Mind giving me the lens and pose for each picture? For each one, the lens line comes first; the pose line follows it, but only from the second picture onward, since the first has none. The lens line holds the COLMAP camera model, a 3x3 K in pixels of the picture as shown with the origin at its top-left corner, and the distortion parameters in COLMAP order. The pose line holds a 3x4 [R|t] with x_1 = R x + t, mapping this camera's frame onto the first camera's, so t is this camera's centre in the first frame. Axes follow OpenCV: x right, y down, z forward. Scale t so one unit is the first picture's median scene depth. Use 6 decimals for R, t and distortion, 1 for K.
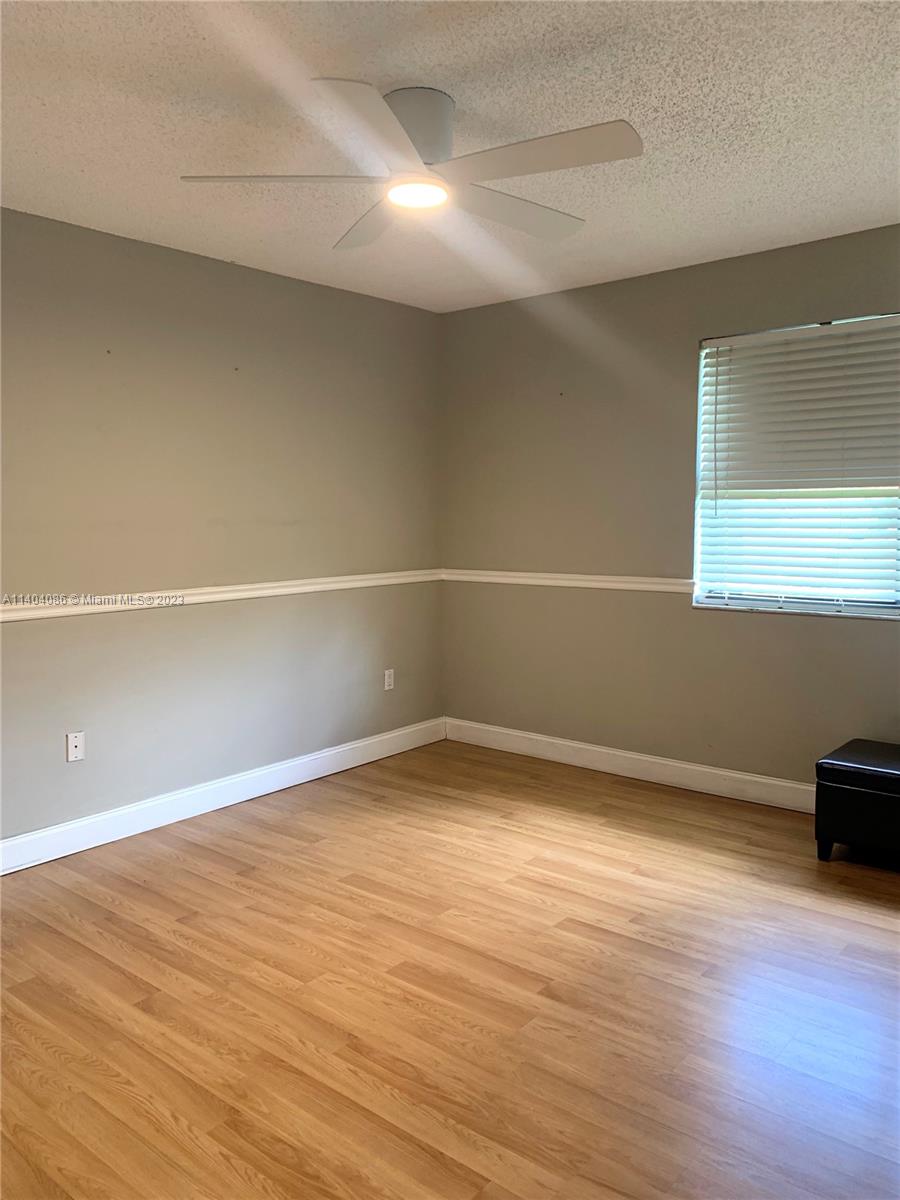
lens RADIAL K [[912.1, 0, 450.0], [0, 912.1, 600.0], [0, 0, 1]] dist [0.001484, -0.001317]
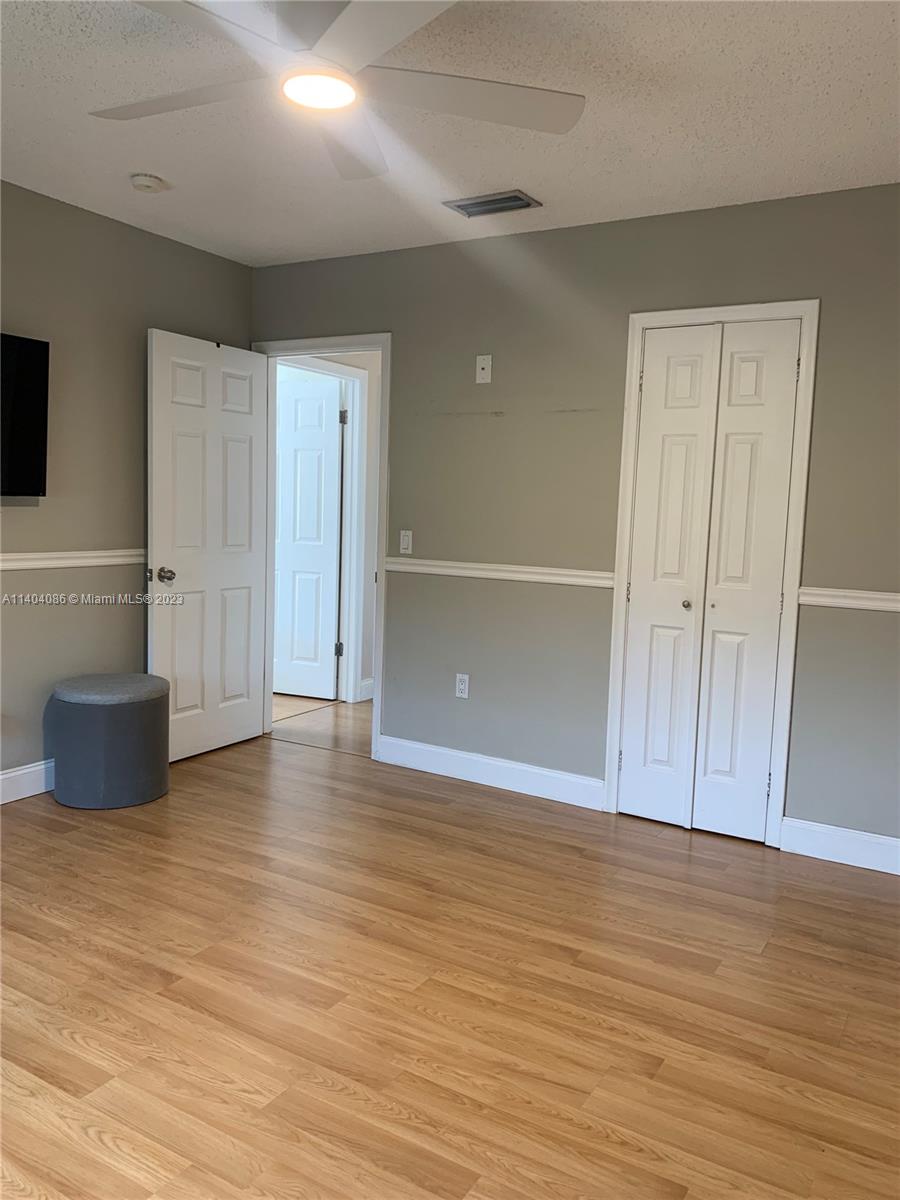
lens RADIAL K [[912.1, 0, 450.0], [0, 912.1, 600.0], [0, 0, 1]] dist [0.001484, -0.001317]
pose [[-0.988269, -0.009230, -0.152443, -0.030379], [-0.040559, 0.978190, 0.203713, -0.153302], [0.147238, 0.207506, -0.967090, 1.805925]]
